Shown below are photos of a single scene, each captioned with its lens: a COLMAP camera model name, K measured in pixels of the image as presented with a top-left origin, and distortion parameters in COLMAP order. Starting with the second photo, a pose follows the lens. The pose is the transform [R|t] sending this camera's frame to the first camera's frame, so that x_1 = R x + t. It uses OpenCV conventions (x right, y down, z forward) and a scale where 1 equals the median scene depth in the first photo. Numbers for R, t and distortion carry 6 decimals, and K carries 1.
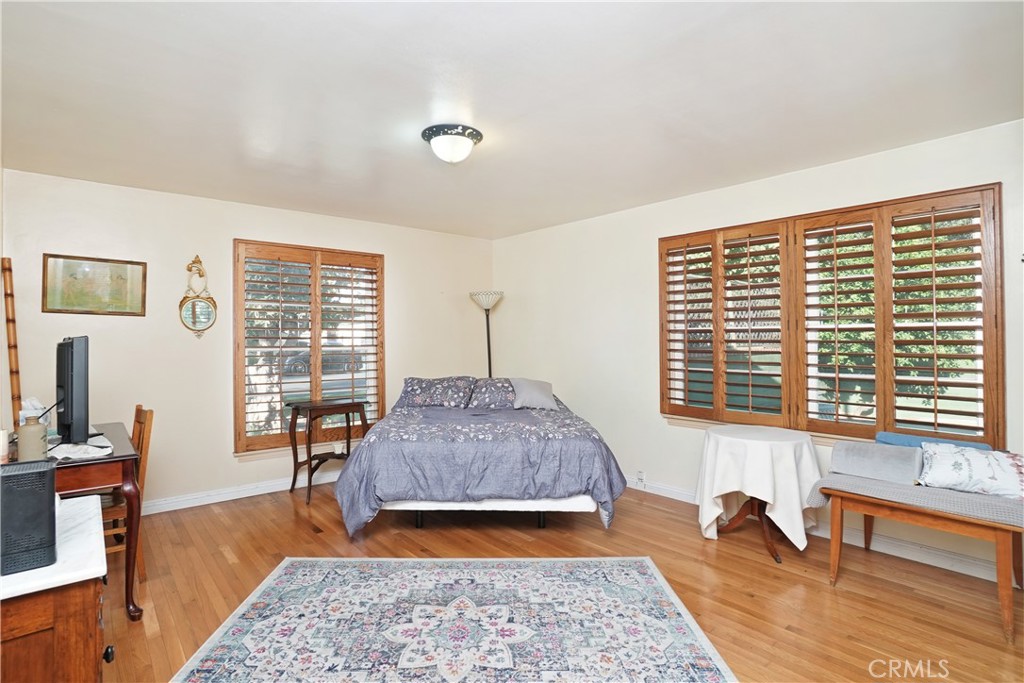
lens RADIAL K [[518.3, 0, 512.0], [0, 518.3, 341.5], [0, 0, 1]] dist [-0.053448, 0.000105]
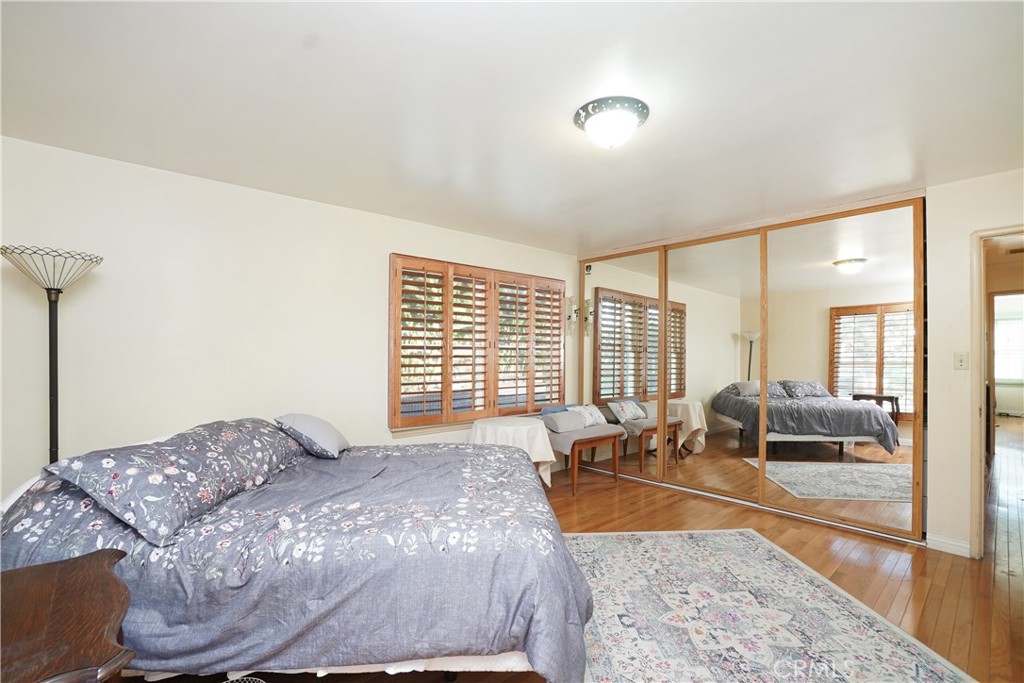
lens RADIAL K [[446.1, 0, 510.0], [0, 446.1, 354.3], [0, 0, 1]] dist [-0.001221, -0.000086]
pose [[-0.018149, 0.002881, 0.999831, -0.952823], [0.006865, 0.999973, -0.002757, -0.003171], [-0.999812, 0.006814, -0.018168, 1.318310]]
